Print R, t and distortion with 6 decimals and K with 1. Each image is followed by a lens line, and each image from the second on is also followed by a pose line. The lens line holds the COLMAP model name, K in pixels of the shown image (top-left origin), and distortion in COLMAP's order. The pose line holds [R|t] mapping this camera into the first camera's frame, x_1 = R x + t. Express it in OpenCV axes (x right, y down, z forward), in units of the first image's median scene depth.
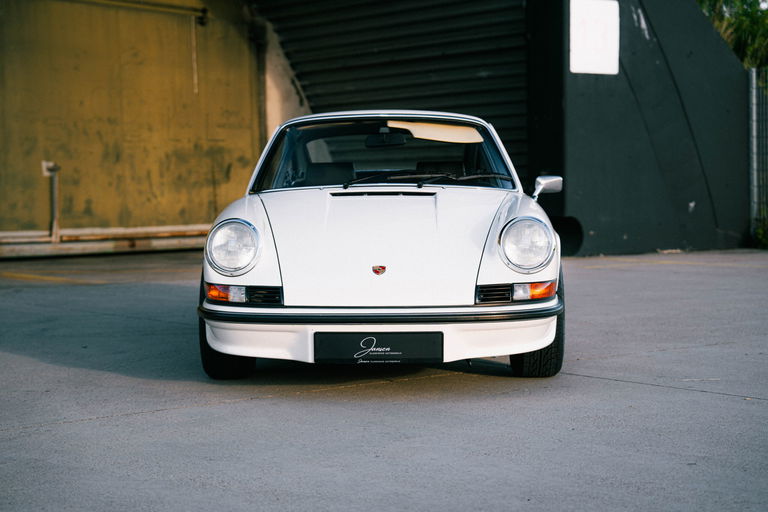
lens RADIAL K [[1505.5, 0, 384.0], [0, 1505.5, 256.0], [0, 0, 1]] dist [0.284763, 0.010540]
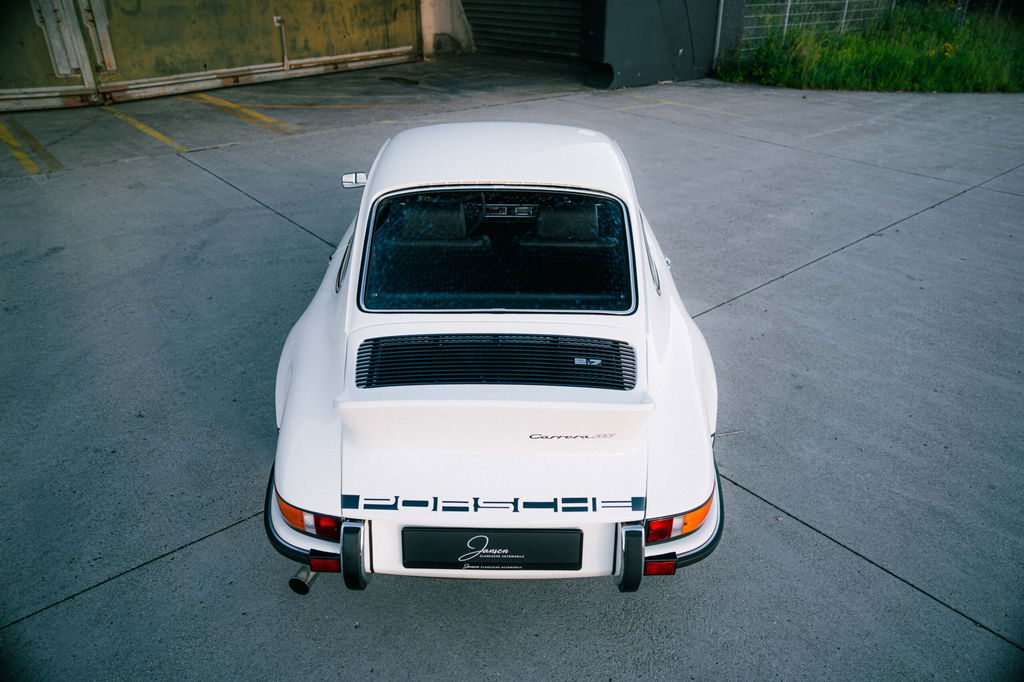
lens RADIAL K [[697.5, 0, 515.6], [0, 697.5, 339.4], [0, 0, 1]] dist [-0.104780, 0.079118]
pose [[0.999835, 0.008369, 0.016136, 0.018163], [-0.014547, 0.900708, 0.434182, -0.066973], [-0.010900, -0.434345, 0.900681, 0.211433]]
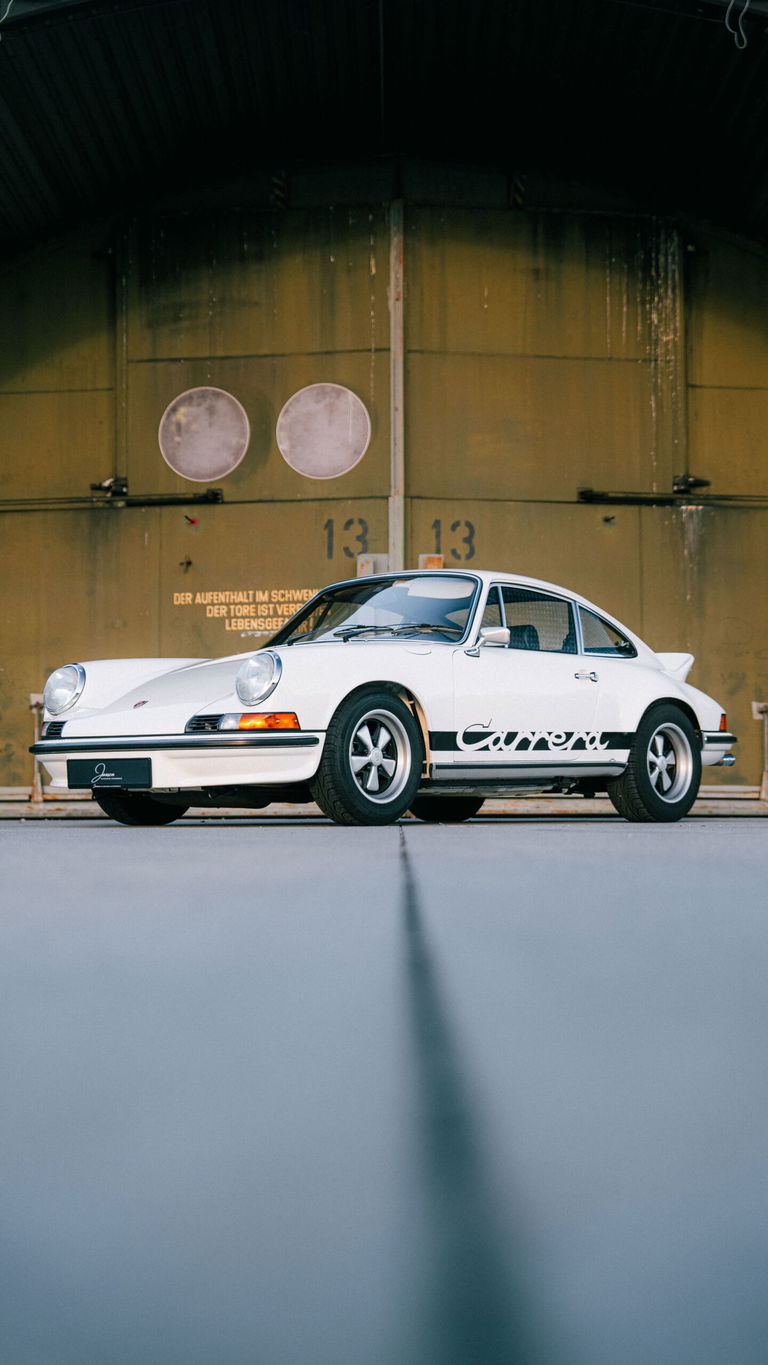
lens RADIAL K [[2123.8, 0, 384.0], [0, 2123.8, 682.5], [0, 0, 1]] dist [0.226294, -0.052476]
pose [[0.762394, -0.035631, -0.646131, 0.362476], [-0.033565, 0.994962, -0.094472, 0.042645], [0.646242, 0.093712, 0.757357, -0.010845]]
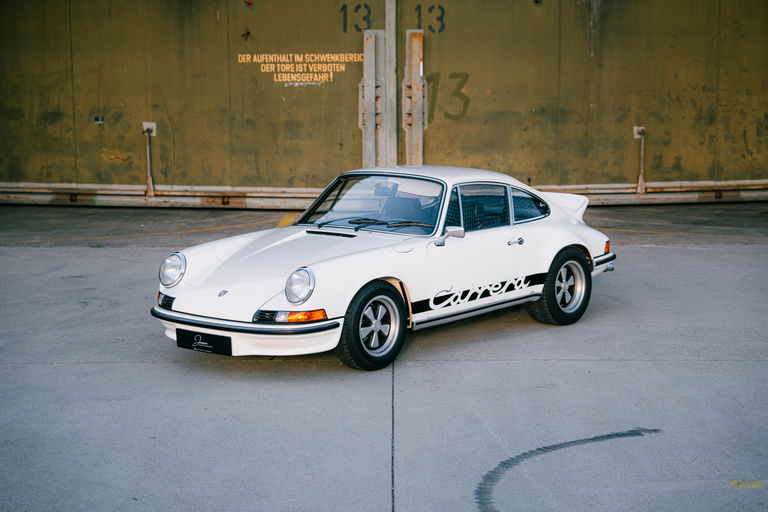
lens RADIAL K [[1455.9, 0, 368.2], [0, 1455.9, 255.3], [0, 0, 1]] dist [0.310026, -0.087420]
pose [[0.755696, 0.082319, -0.649728, 0.375454], [-0.028554, 0.995267, 0.092887, -0.060596], [0.654300, -0.051642, 0.754470, -0.030198]]
